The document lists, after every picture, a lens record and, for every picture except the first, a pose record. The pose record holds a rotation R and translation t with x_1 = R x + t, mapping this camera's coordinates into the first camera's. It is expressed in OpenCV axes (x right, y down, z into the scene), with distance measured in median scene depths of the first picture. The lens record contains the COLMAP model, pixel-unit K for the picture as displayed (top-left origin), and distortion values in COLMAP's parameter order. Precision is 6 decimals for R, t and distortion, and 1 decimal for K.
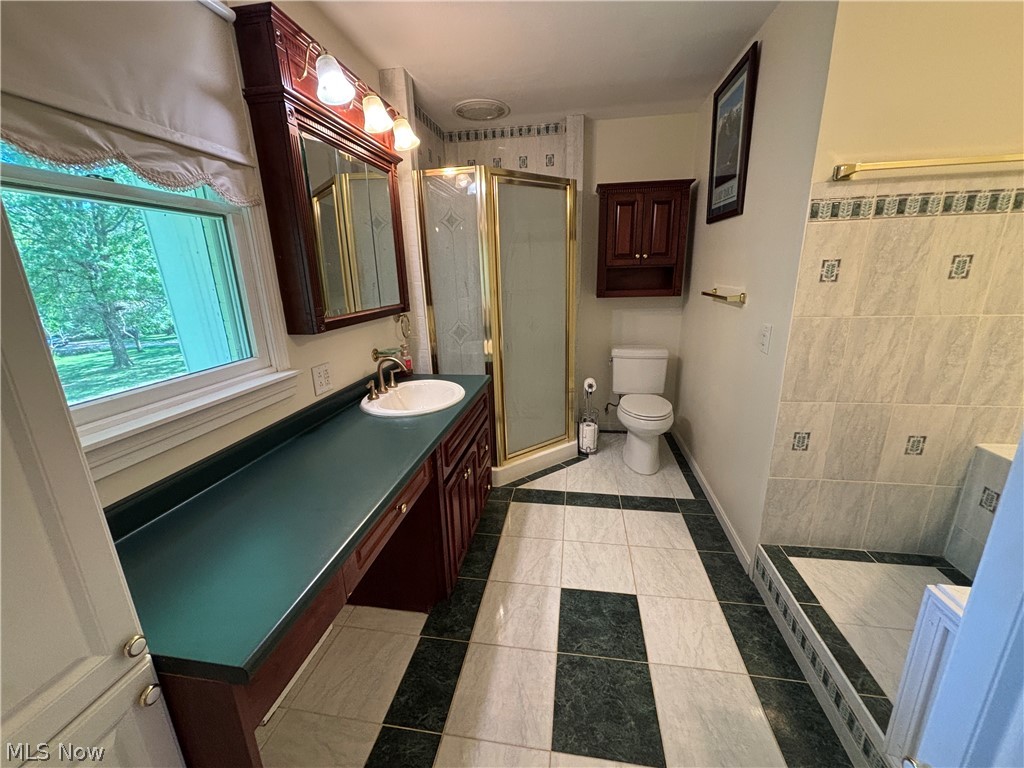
lens RADIAL K [[410.7, 0, 512.0], [0, 410.7, 384.0], [0, 0, 1]] dist [-0.001271, -0.000139]
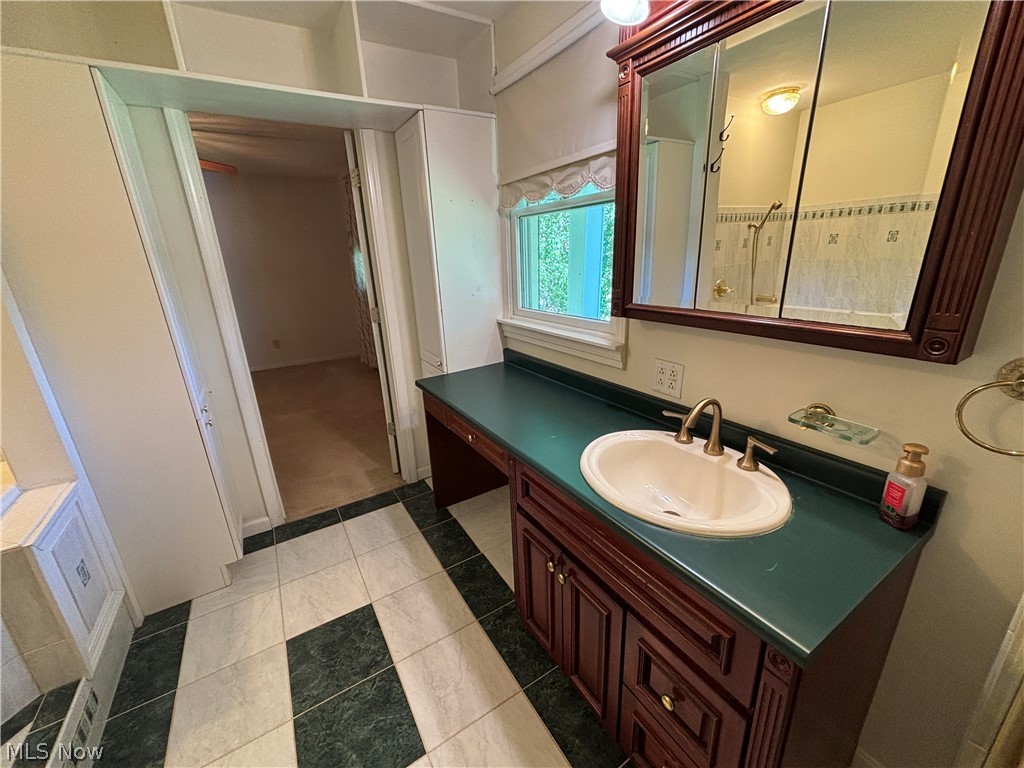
lens RADIAL K [[410.7, 0, 512.0], [0, 410.7, 384.0], [0, 0, 1]] dist [-0.001271, -0.000139]
pose [[-0.753255, 0.257637, -0.605169, 0.385920], [-0.113875, 0.855111, 0.505785, -0.530607], [0.647796, 0.449898, -0.614778, 1.803801]]
